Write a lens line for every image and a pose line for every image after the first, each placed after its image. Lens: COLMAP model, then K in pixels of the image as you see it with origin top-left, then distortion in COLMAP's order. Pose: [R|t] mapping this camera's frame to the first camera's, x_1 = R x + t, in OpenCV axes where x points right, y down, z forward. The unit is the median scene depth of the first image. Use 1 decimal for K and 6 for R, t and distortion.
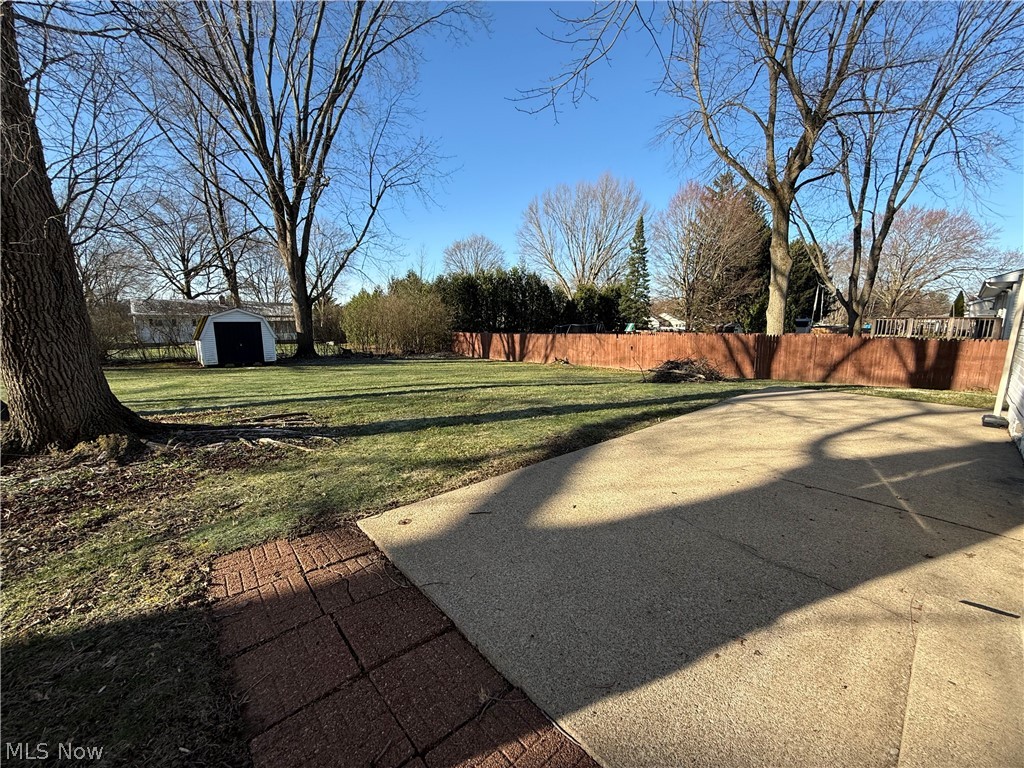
lens RADIAL K [[407.9, 0, 510.1], [0, 407.9, 384.9], [0, 0, 1]] dist [-0.000365, 0.000332]
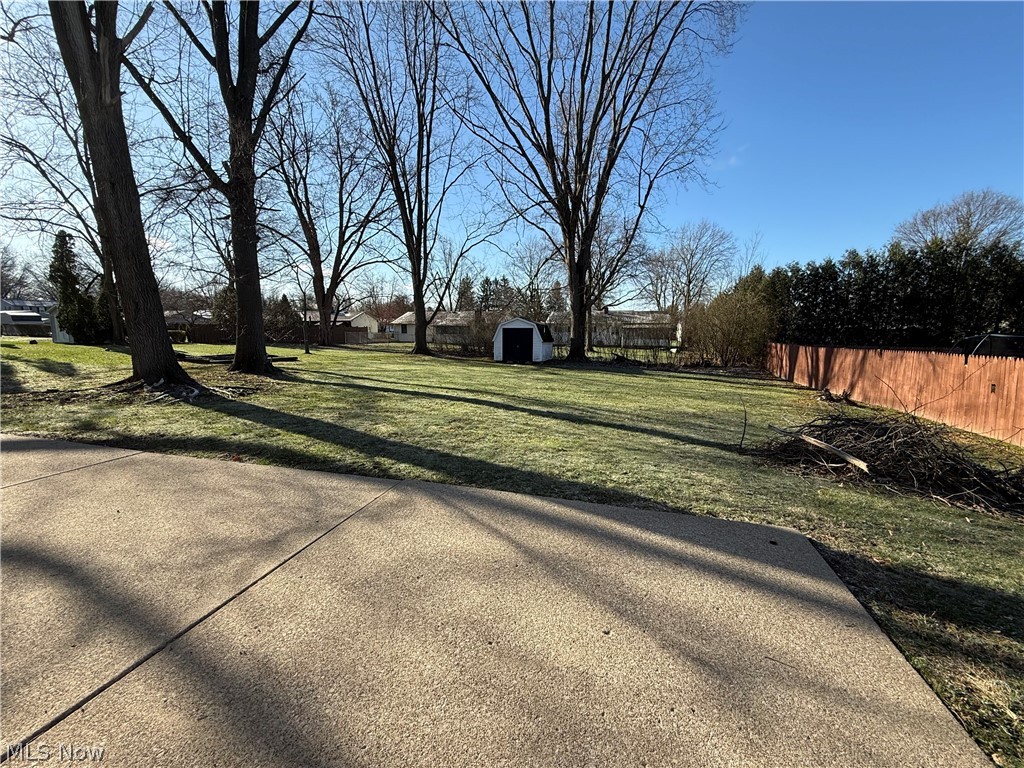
lens RADIAL K [[407.9, 0, 510.1], [0, 407.9, 384.9], [0, 0, 1]] dist [-0.000365, 0.000332]
pose [[0.573422, 0.117985, -0.810720, 0.292983], [-0.130828, 0.990064, 0.051551, -0.036615], [0.808747, 0.076504, 0.583160, 0.236007]]
